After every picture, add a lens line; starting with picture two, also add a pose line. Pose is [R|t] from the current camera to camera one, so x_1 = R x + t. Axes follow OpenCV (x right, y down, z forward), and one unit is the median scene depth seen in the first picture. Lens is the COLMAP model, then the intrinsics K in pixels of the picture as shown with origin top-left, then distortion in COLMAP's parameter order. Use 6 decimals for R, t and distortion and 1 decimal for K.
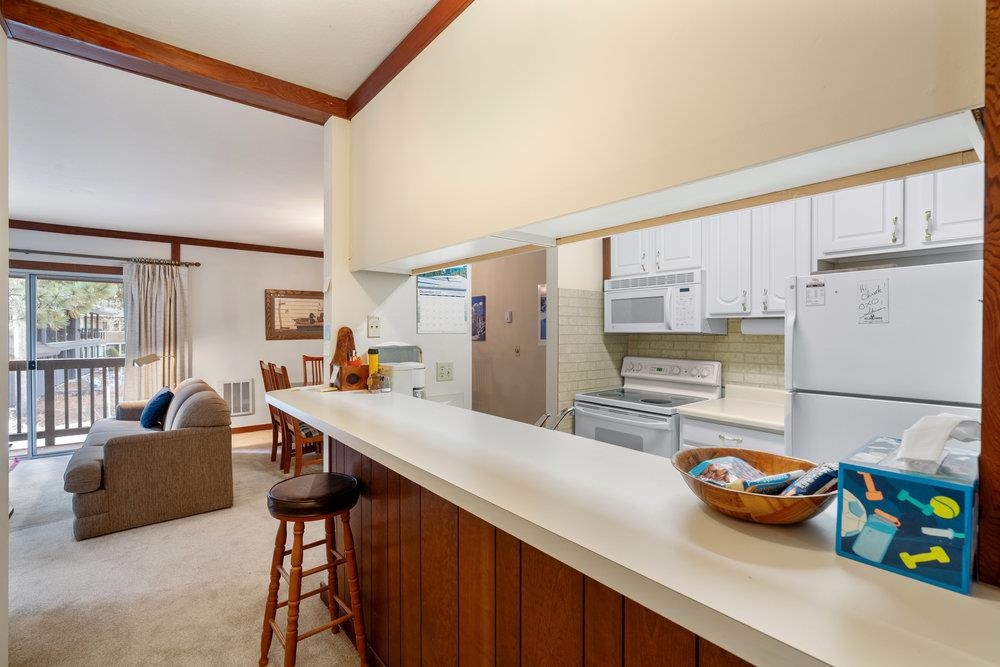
lens RADIAL K [[453.2, 0, 502.2], [0, 453.2, 335.9], [0, 0, 1]] dist [-0.000858, -0.000122]
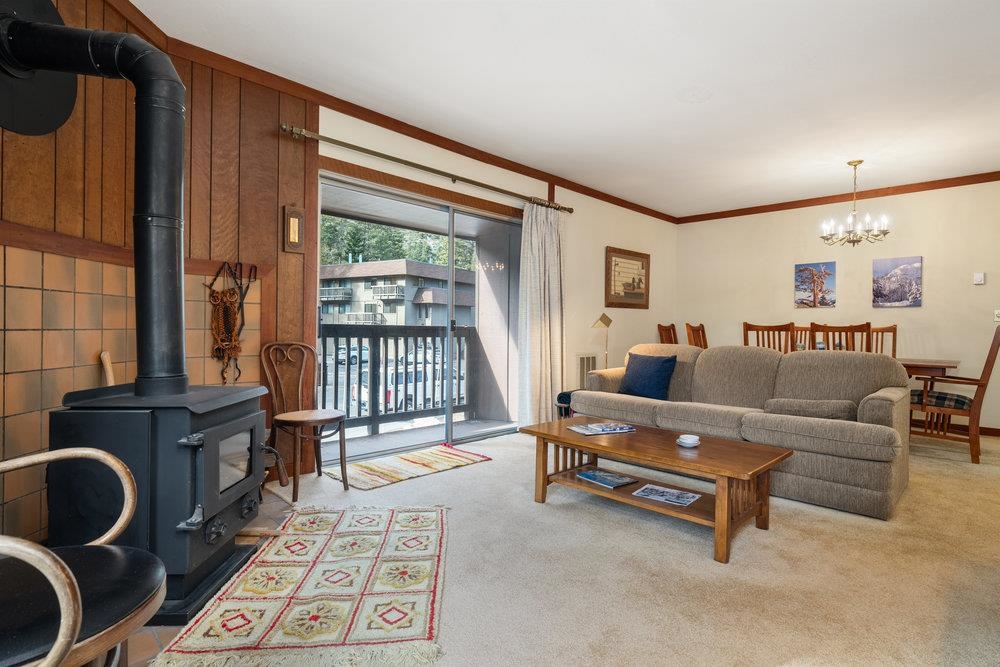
lens RADIAL K [[502.9, 0, 502.9], [0, 502.9, 332.4], [0, 0, 1]] dist [-0.001267, 0.001228]
pose [[0.993289, 0.010993, 0.115139, -1.595131], [-0.011174, 0.999937, 0.000931, 0.112806], [-0.115122, -0.002211, 0.993349, 0.195927]]
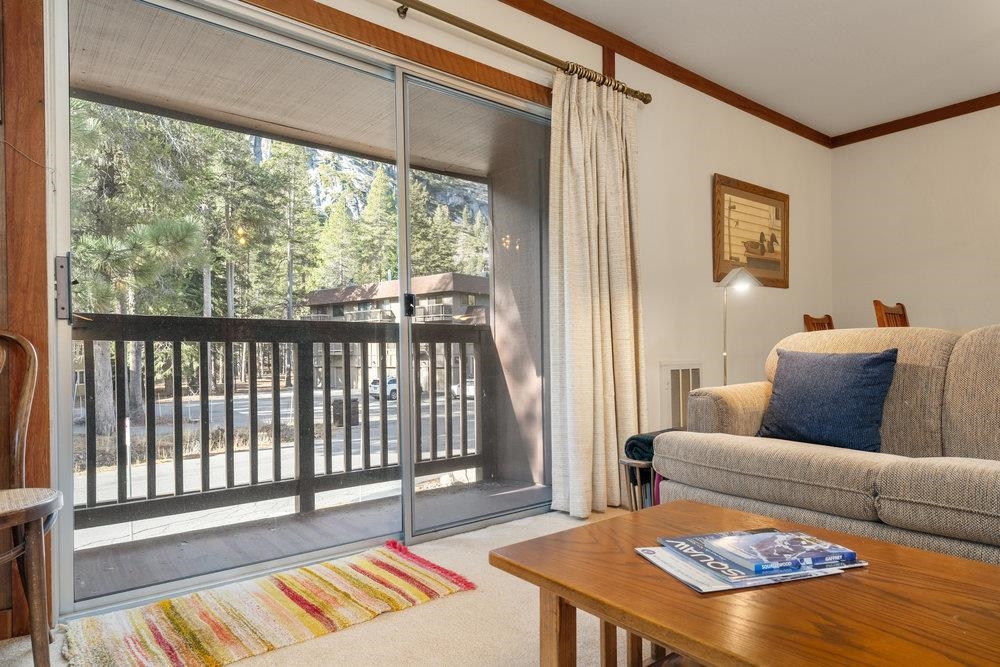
lens RADIAL K [[582.3, 0, 505.3], [0, 582.3, 360.5], [0, 0, 1]] dist [0.007231, 0.001417]
pose [[0.999874, -0.014872, -0.005604, -1.442433], [0.014874, 0.999889, 0.000184, 0.173286], [0.005601, -0.000267, 0.999984, 0.762562]]
